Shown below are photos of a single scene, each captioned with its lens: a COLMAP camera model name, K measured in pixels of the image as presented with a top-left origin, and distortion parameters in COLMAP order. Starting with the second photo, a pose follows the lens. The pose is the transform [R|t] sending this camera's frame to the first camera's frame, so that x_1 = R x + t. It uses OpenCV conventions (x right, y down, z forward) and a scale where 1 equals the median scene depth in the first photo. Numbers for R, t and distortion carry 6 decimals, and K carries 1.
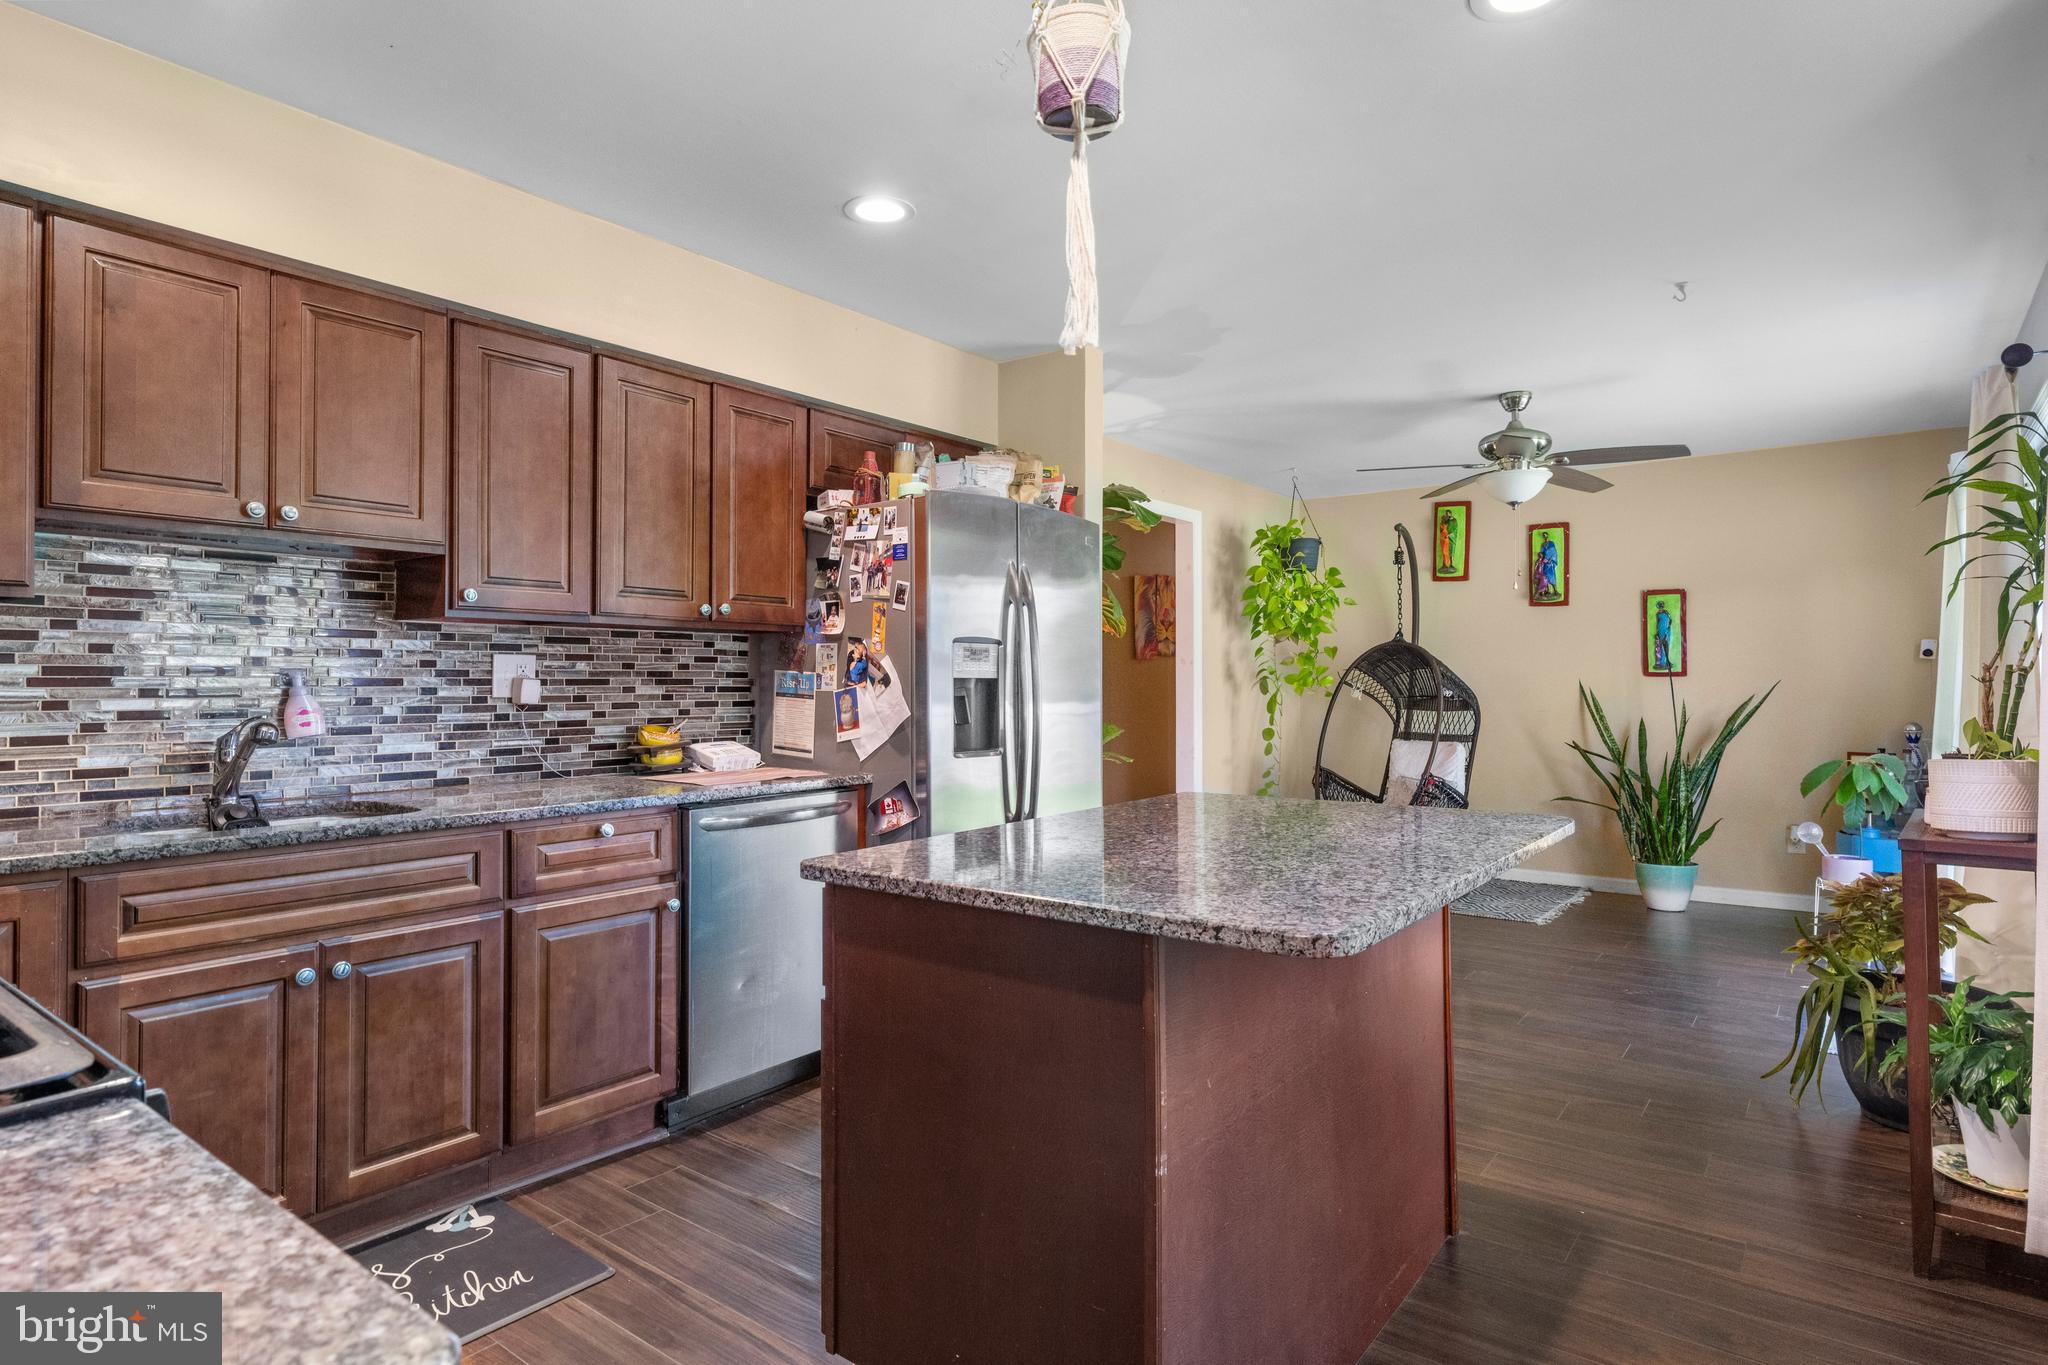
lens RADIAL K [[1089.4, 0, 1024.0], [0, 1089.4, 682.5], [0, 0, 1]] dist [0.000612, -0.000127]
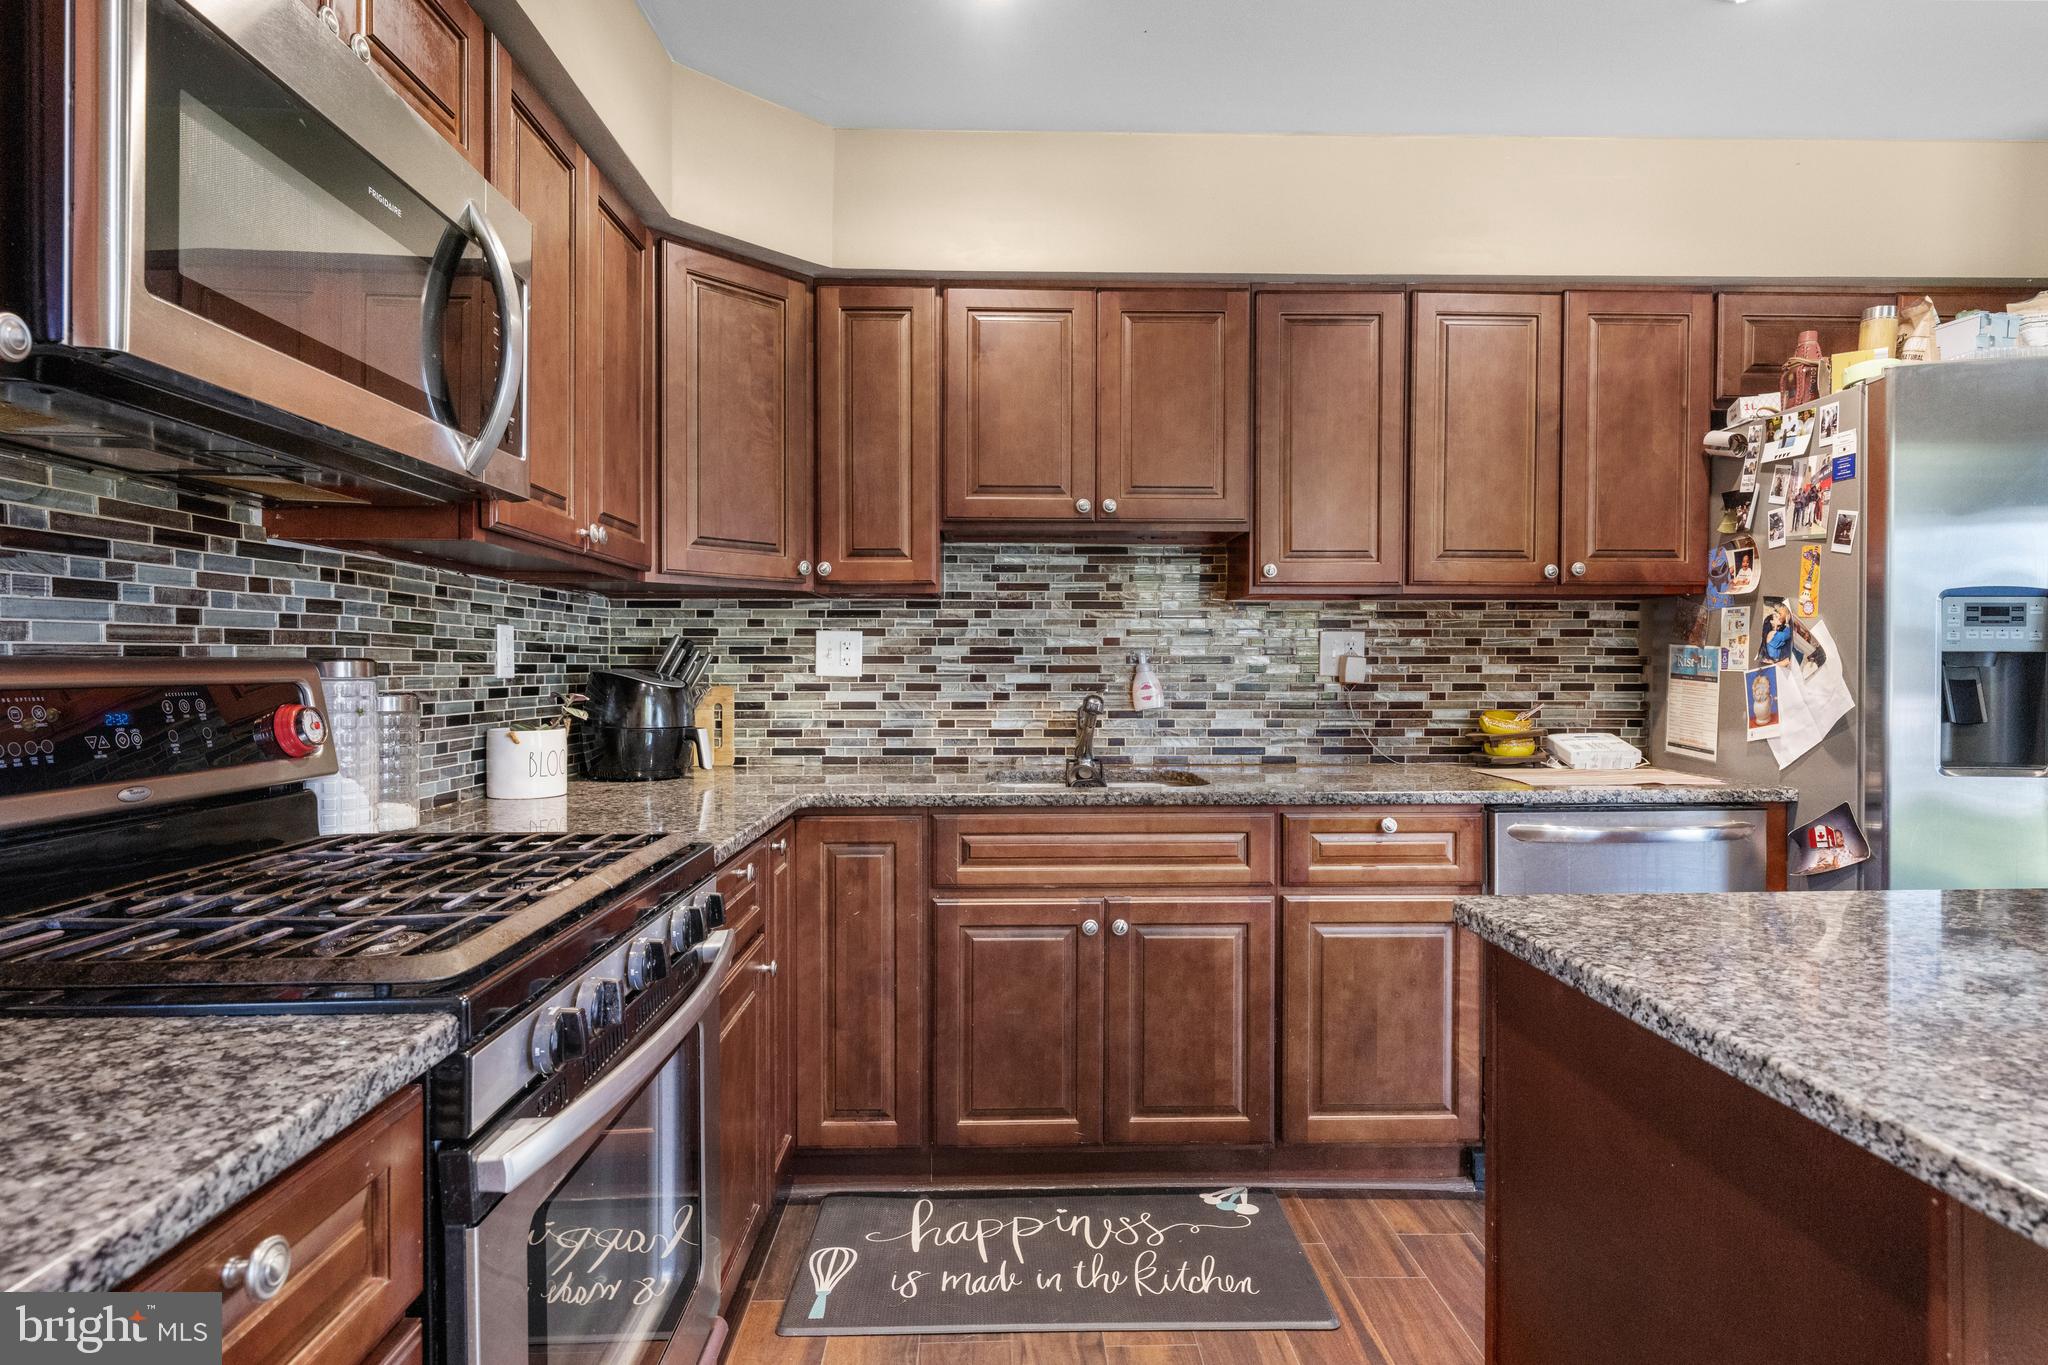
lens RADIAL K [[1093.7, 0, 1026.2], [0, 1093.7, 686.8], [0, 0, 1]] dist [0.005175, 0.000075]
pose [[0.633856, 0.015527, -0.773295, 0.112010], [-0.001177, 0.999817, 0.019110, 0.005651], [0.773450, -0.011203, 0.633758, 0.196240]]
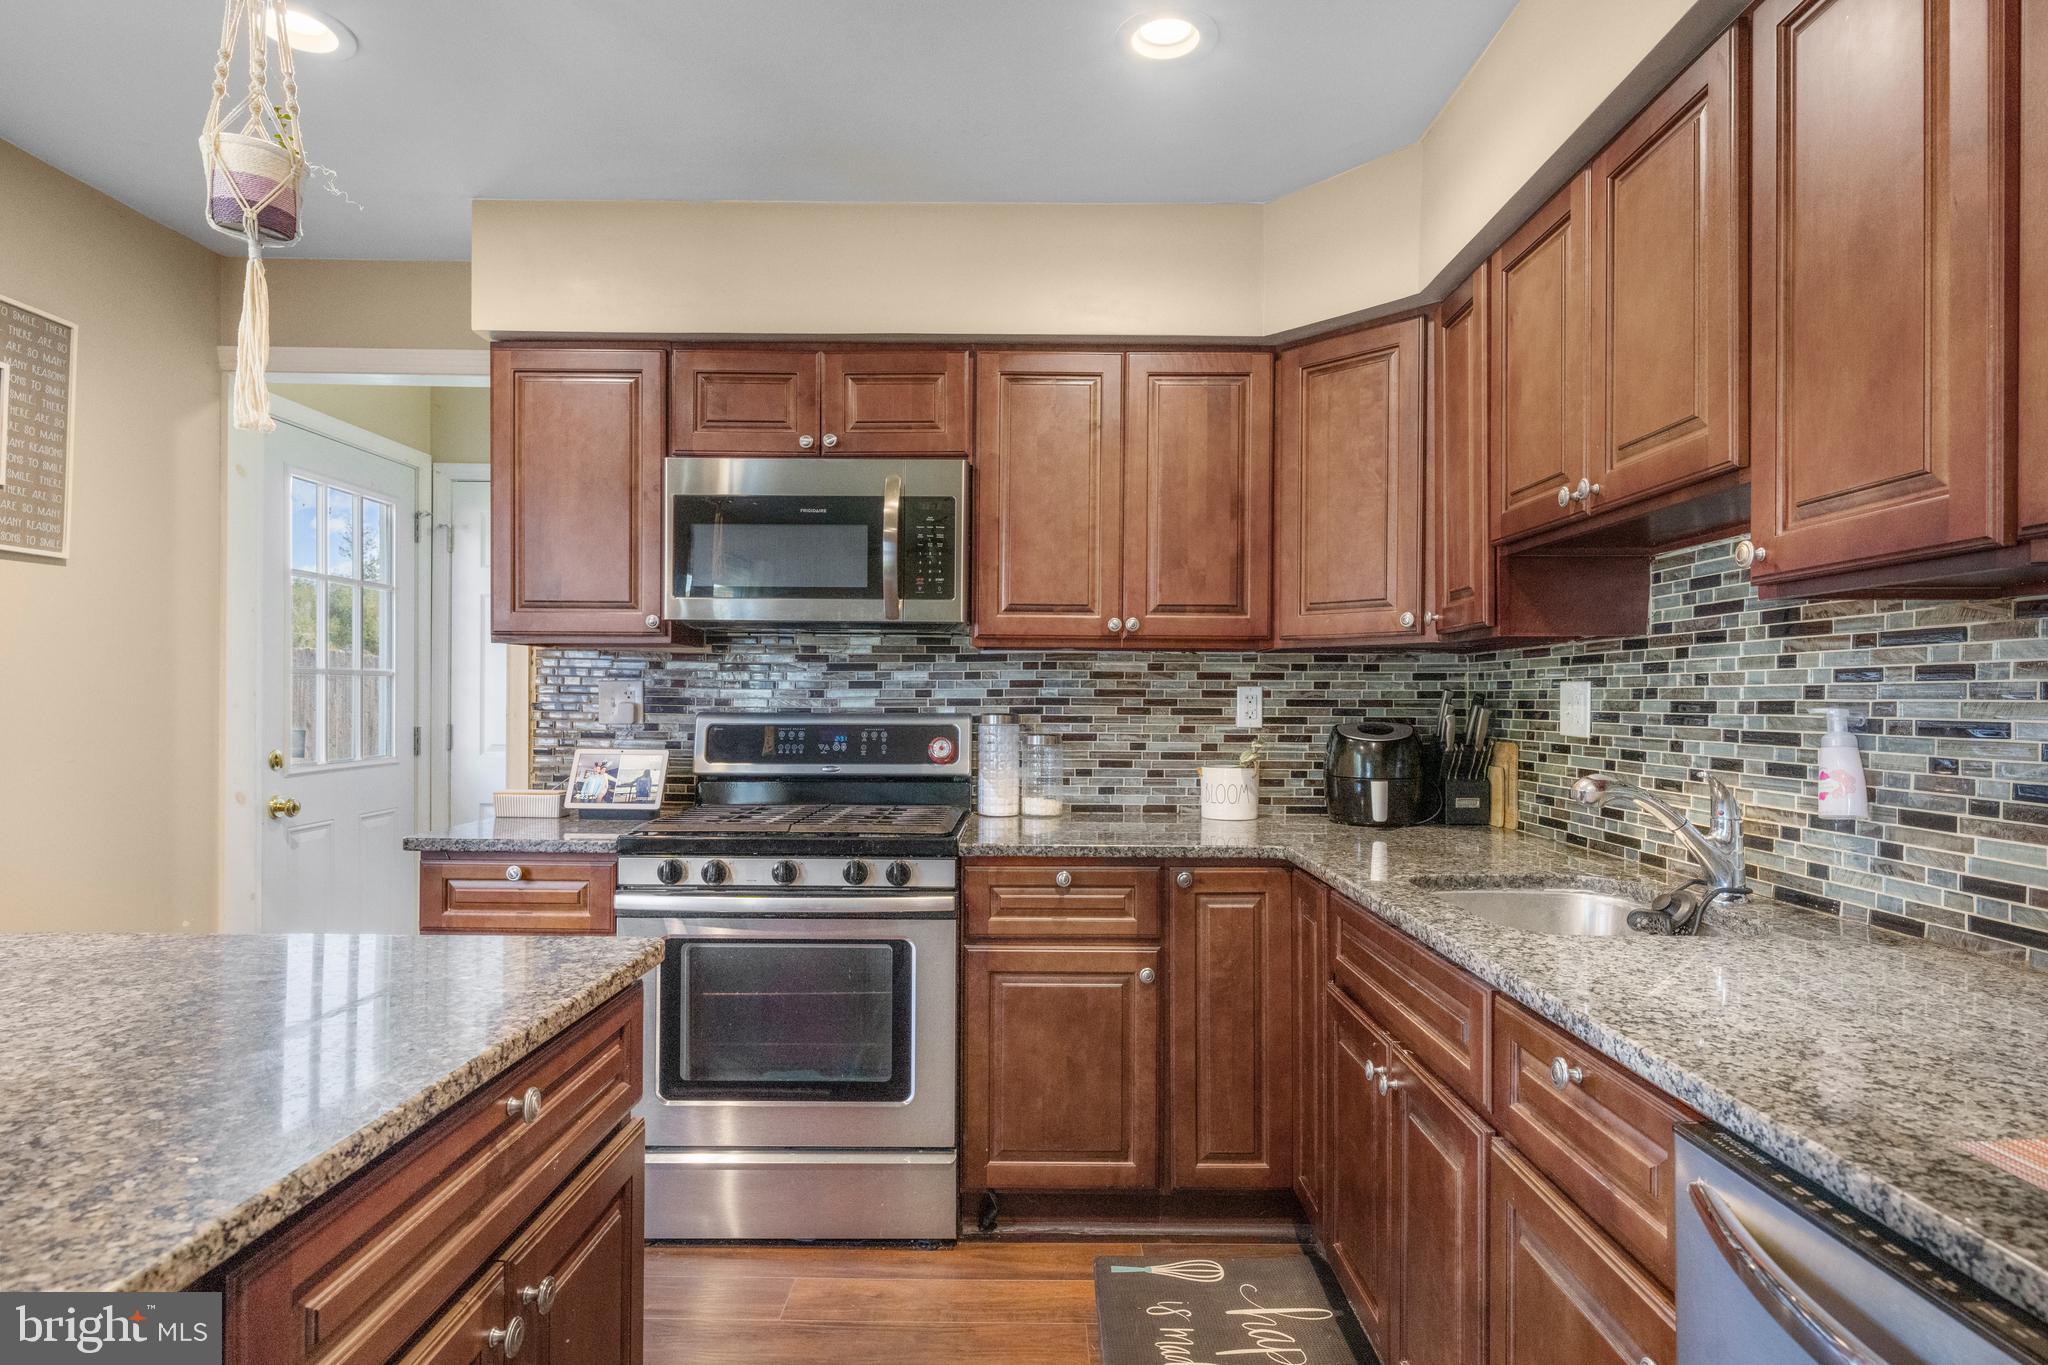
lens RADIAL K [[1093.7, 0, 1025.4], [0, 1093.7, 698.6], [0, 0, 1]] dist [-0.001322, -0.000700]
pose [[-0.794256, -0.002318, -0.607579, 0.050941], [-0.003551, 0.999993, 0.000827, -0.013355], [0.607573, 0.002815, -0.794259, 1.155045]]
